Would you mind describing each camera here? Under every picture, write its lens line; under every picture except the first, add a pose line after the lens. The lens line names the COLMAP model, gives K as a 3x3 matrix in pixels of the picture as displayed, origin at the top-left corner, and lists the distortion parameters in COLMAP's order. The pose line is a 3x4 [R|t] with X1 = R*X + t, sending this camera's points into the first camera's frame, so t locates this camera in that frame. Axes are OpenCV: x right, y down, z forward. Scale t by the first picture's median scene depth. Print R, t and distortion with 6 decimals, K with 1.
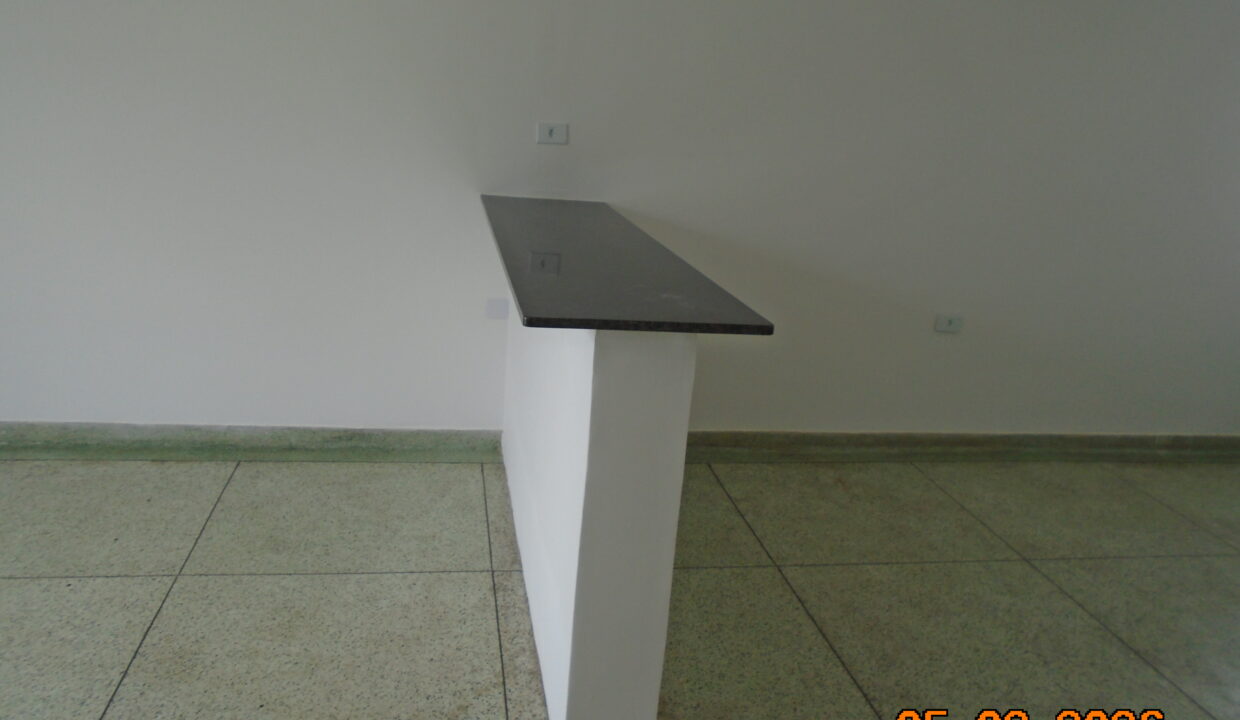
lens RADIAL K [[936.1, 0, 607.4], [0, 936.1, 360.6], [0, 0, 1]] dist [-0.038990, 0.022943]
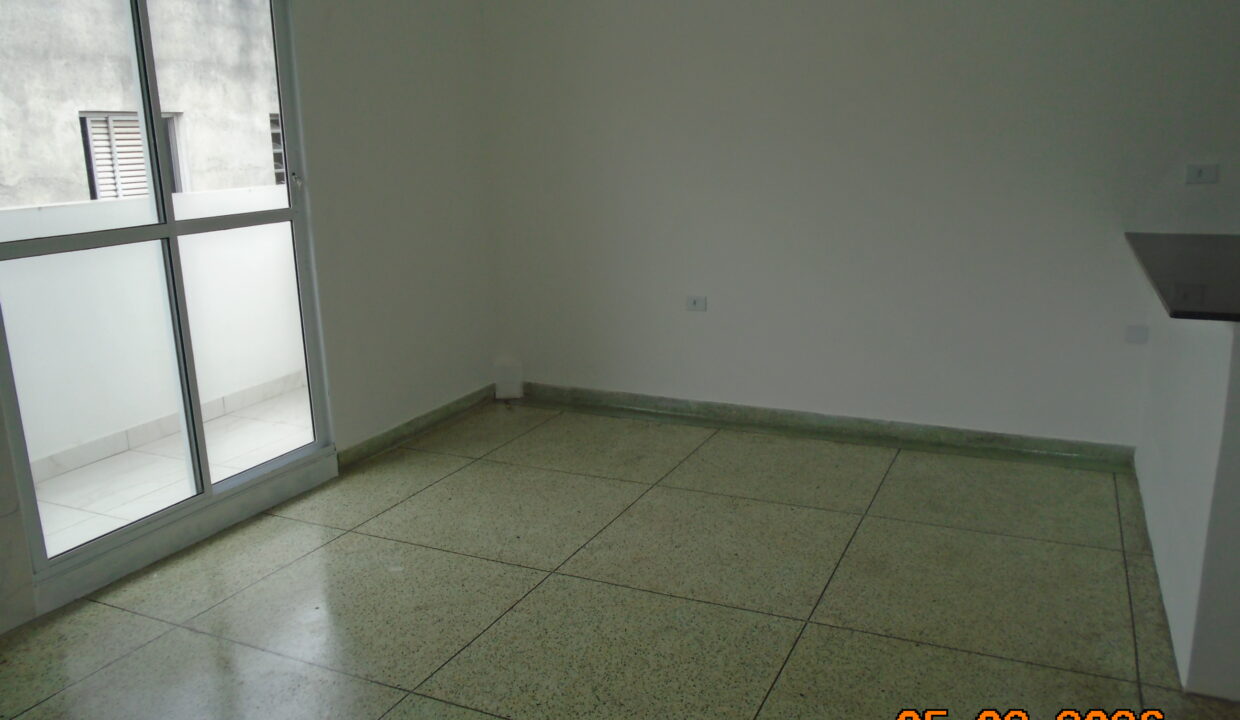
lens RADIAL K [[936.1, 0, 618.4], [0, 936.1, 359.7], [0, 0, 1]] dist [-0.038990, 0.022943]
pose [[0.816468, 0.034108, -0.576382, 0.018310], [-0.069774, 0.996767, -0.039852, 0.079030], [0.573159, 0.072754, 0.816208, -0.306299]]
